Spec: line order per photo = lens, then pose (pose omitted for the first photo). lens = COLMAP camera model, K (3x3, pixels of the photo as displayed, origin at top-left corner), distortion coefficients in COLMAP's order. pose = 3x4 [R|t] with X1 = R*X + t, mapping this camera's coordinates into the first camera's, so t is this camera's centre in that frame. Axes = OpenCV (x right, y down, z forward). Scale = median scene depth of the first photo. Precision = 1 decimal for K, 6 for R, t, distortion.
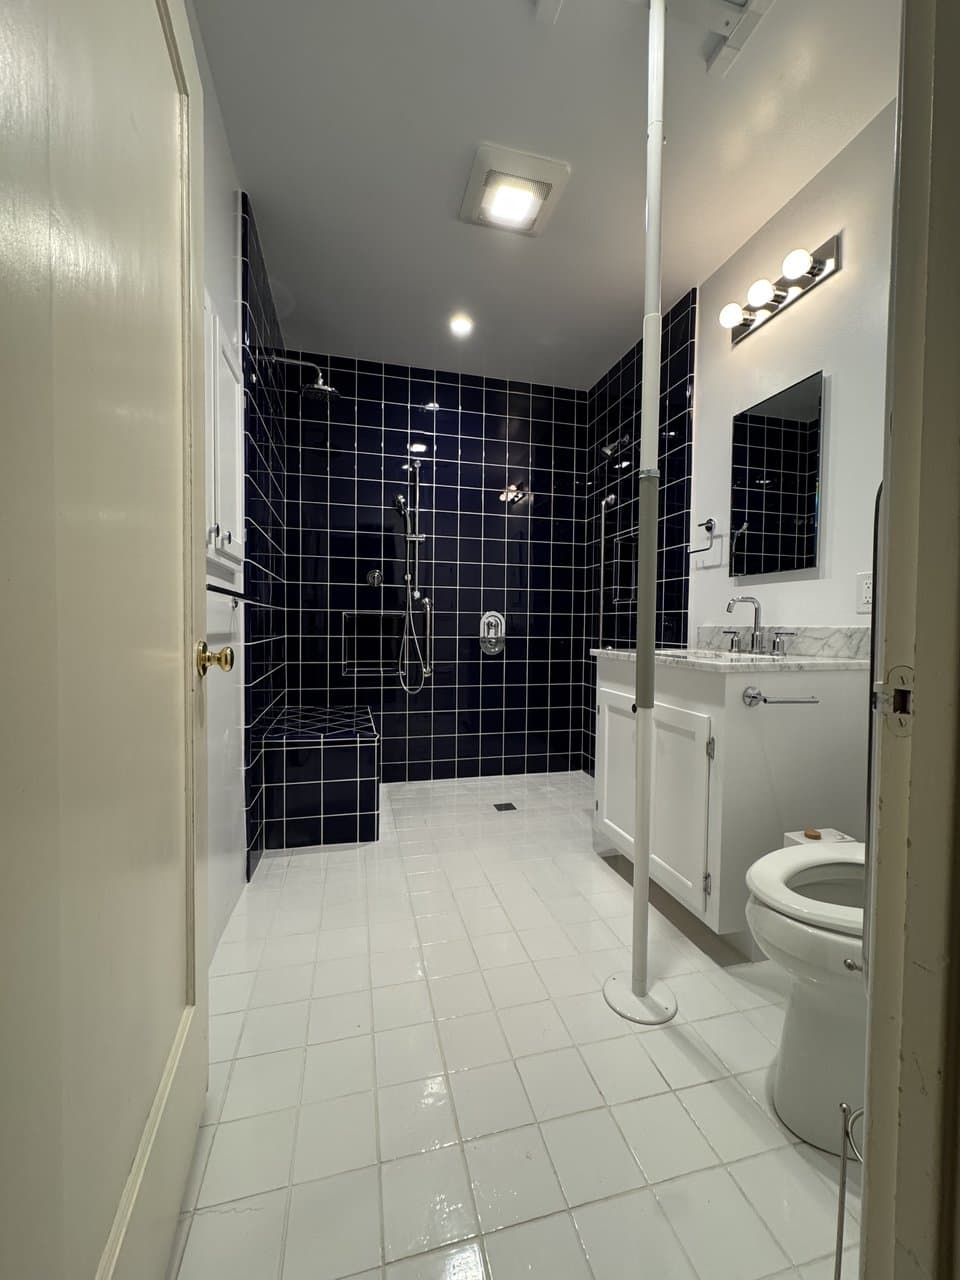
lens RADIAL K [[510.4, 0, 480.5], [0, 510.4, 640.0], [0, 0, 1]] dist [-0.000454, 0.000070]
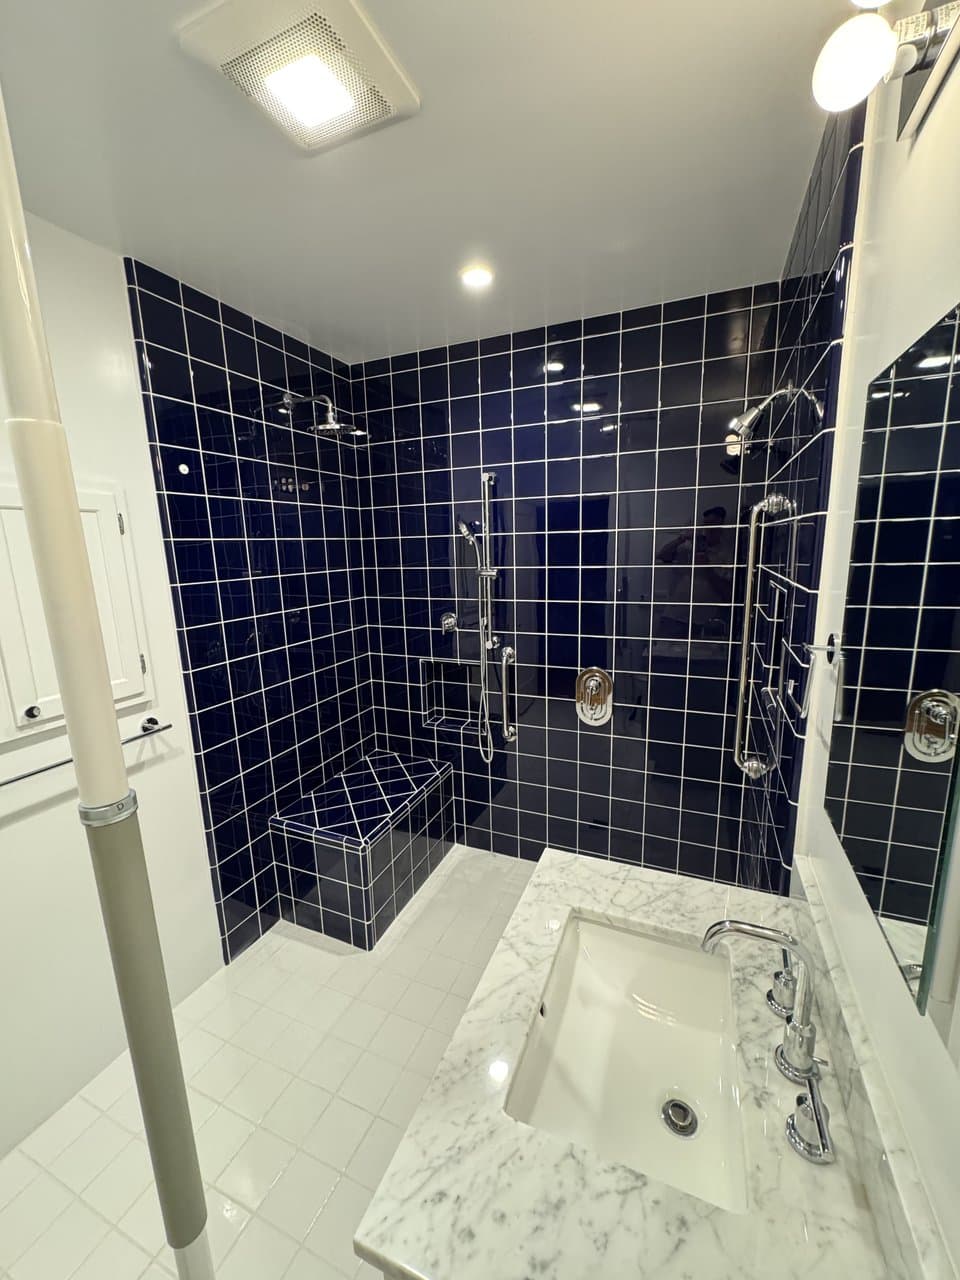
lens RADIAL K [[510.4, 0, 480.3], [0, 510.4, 641.3], [0, 0, 1]] dist [-0.000454, 0.000070]
pose [[0.790235, 0.080838, -0.607449, 0.352207], [0.017070, 0.987973, 0.153684, -0.219230], [0.612566, -0.131815, 0.779351, 0.371272]]
